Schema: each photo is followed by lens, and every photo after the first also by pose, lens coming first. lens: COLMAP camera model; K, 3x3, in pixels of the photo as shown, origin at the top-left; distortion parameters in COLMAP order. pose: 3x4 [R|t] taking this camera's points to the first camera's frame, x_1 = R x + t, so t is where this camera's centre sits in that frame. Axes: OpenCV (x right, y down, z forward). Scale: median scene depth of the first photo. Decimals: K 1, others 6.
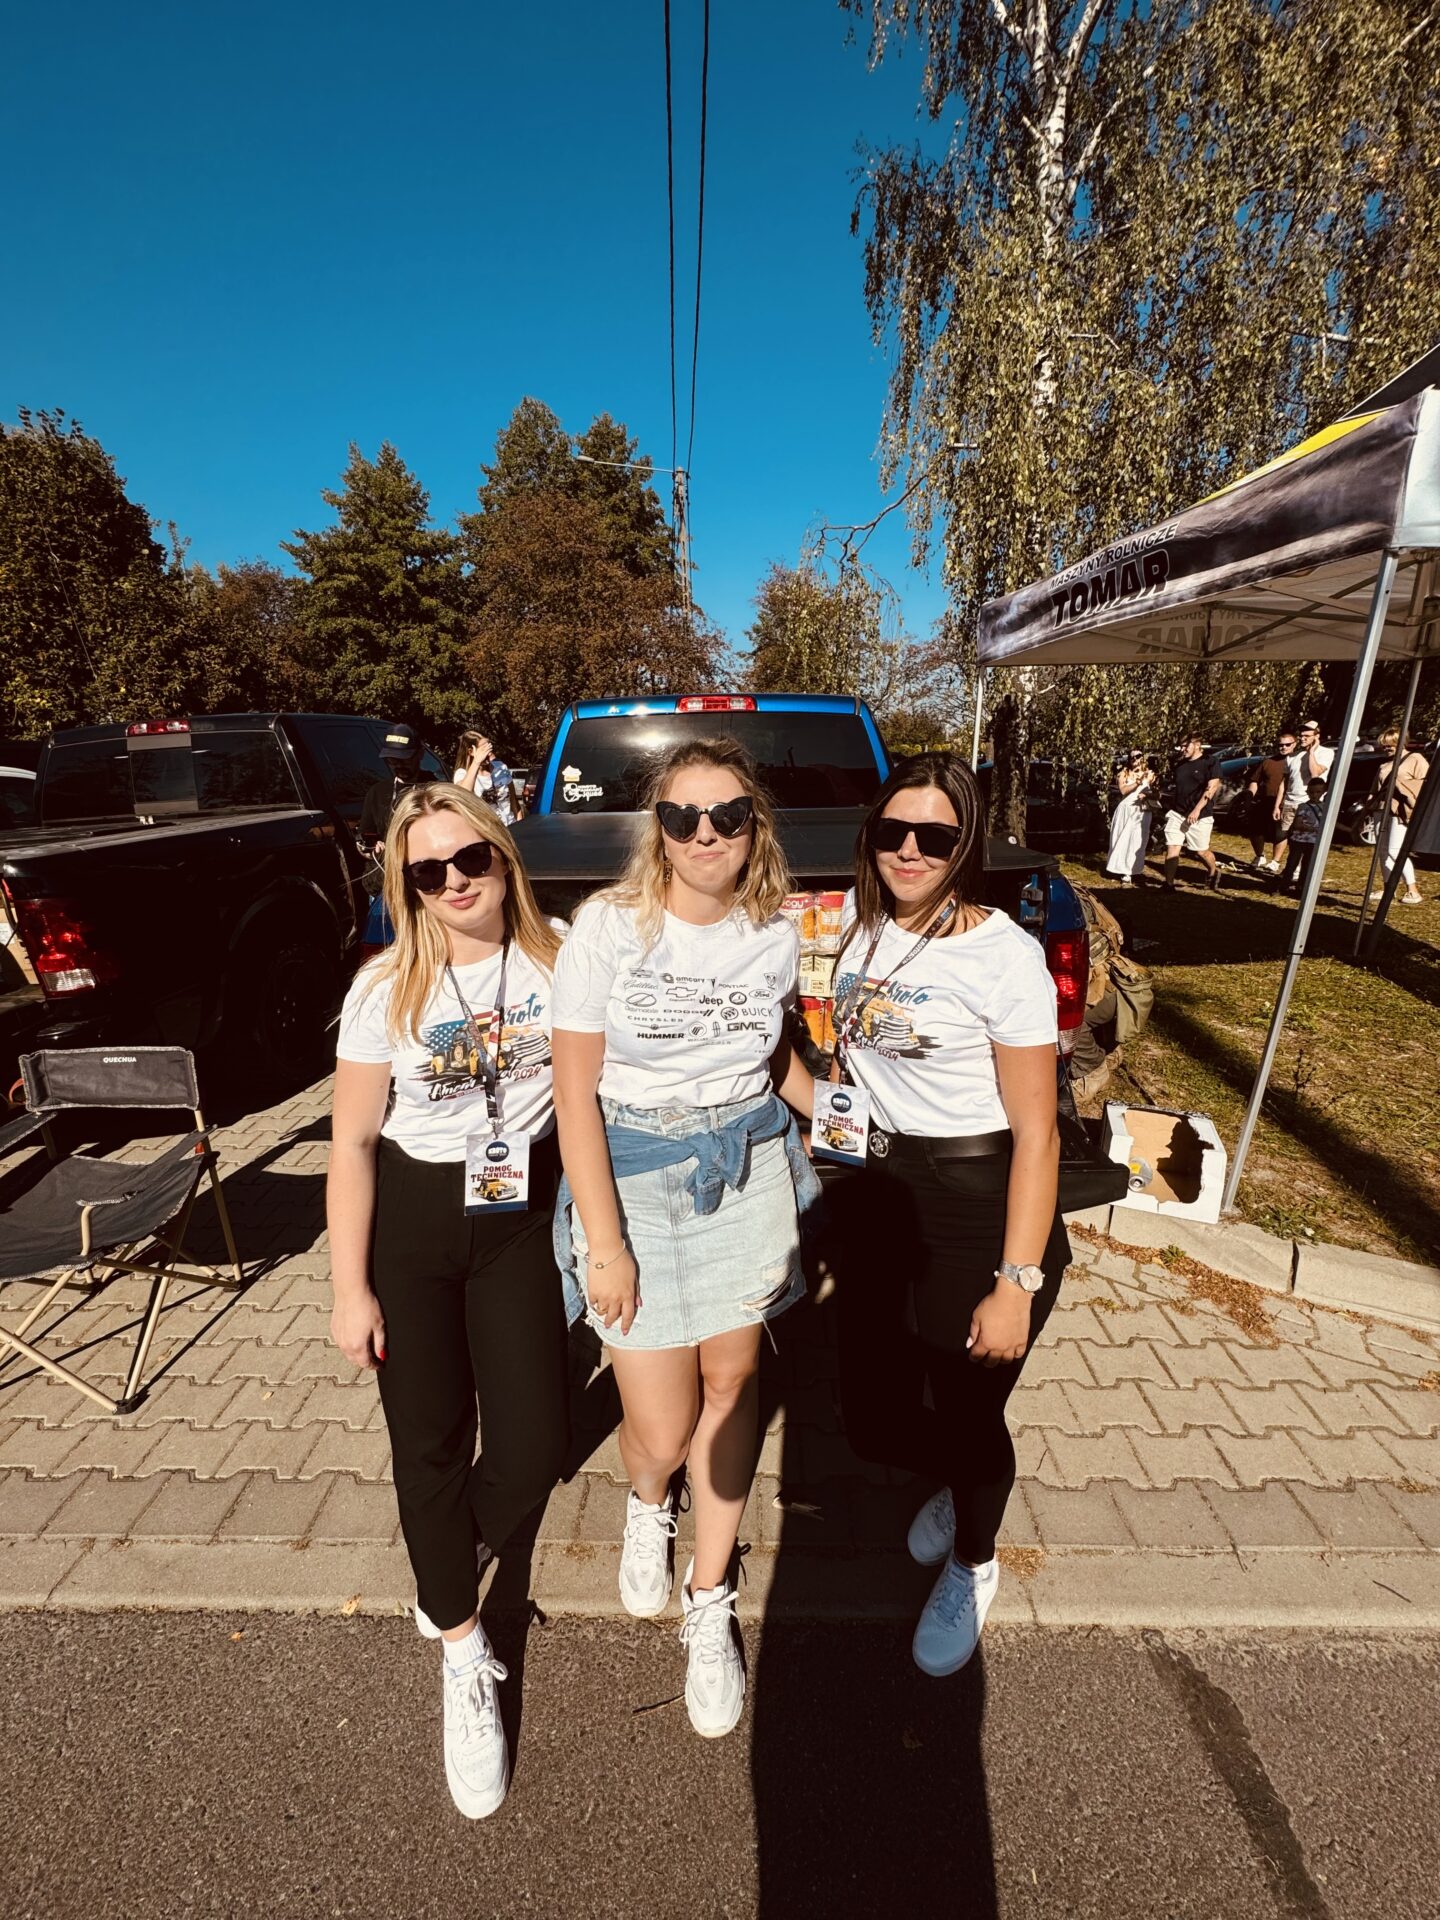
lens RADIAL K [[777.4, 0, 721.6], [0, 777.4, 950.2], [0, 0, 1]] dist [0.002255, 0.000296]
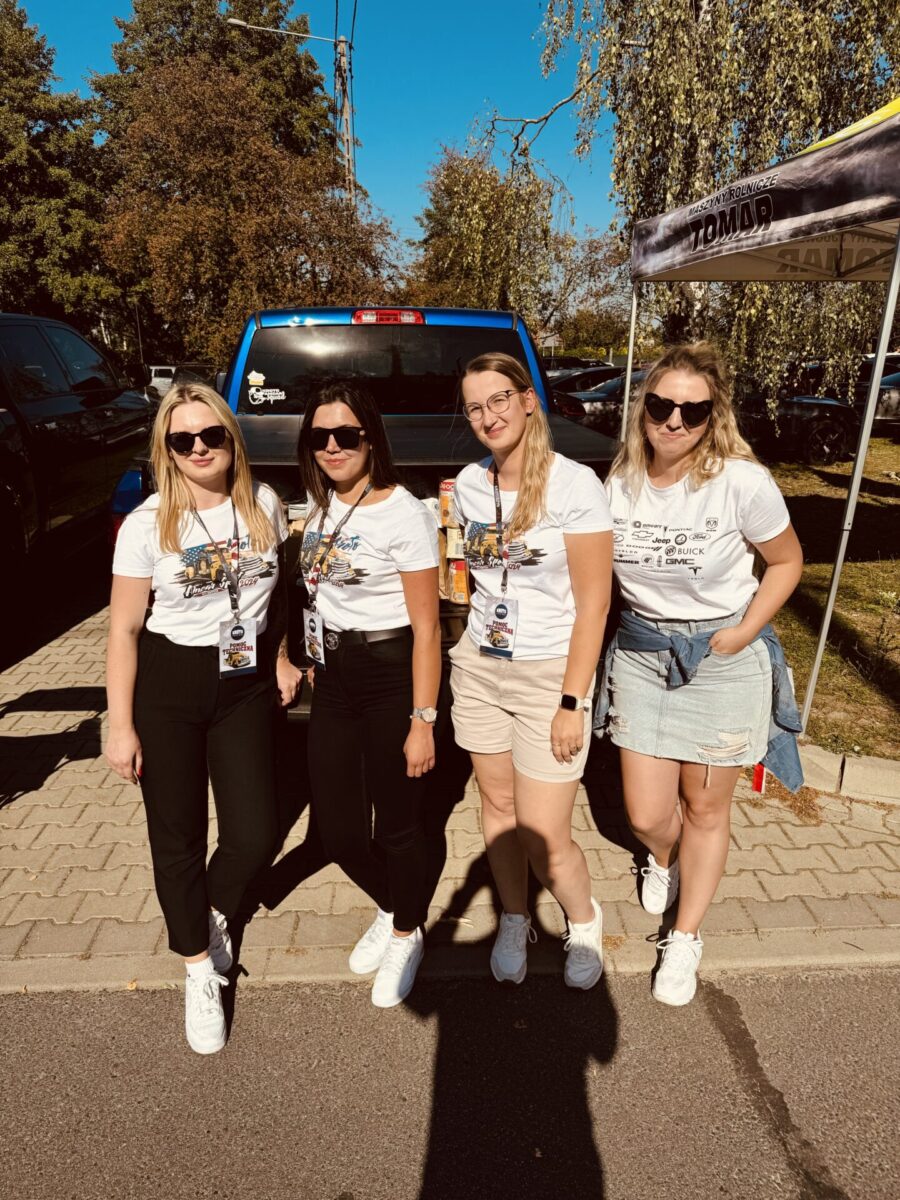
lens RADIAL K [[898.5, 0, 450.0], [0, 898.5, 600.0], [0, 0, 1]] dist [0.022808, 0.003170]
pose [[0.997603, -0.002650, 0.069153, -0.004790], [0.001091, 0.999744, 0.022578, 0.029045], [-0.069195, -0.022448, 0.997351, -0.148017]]
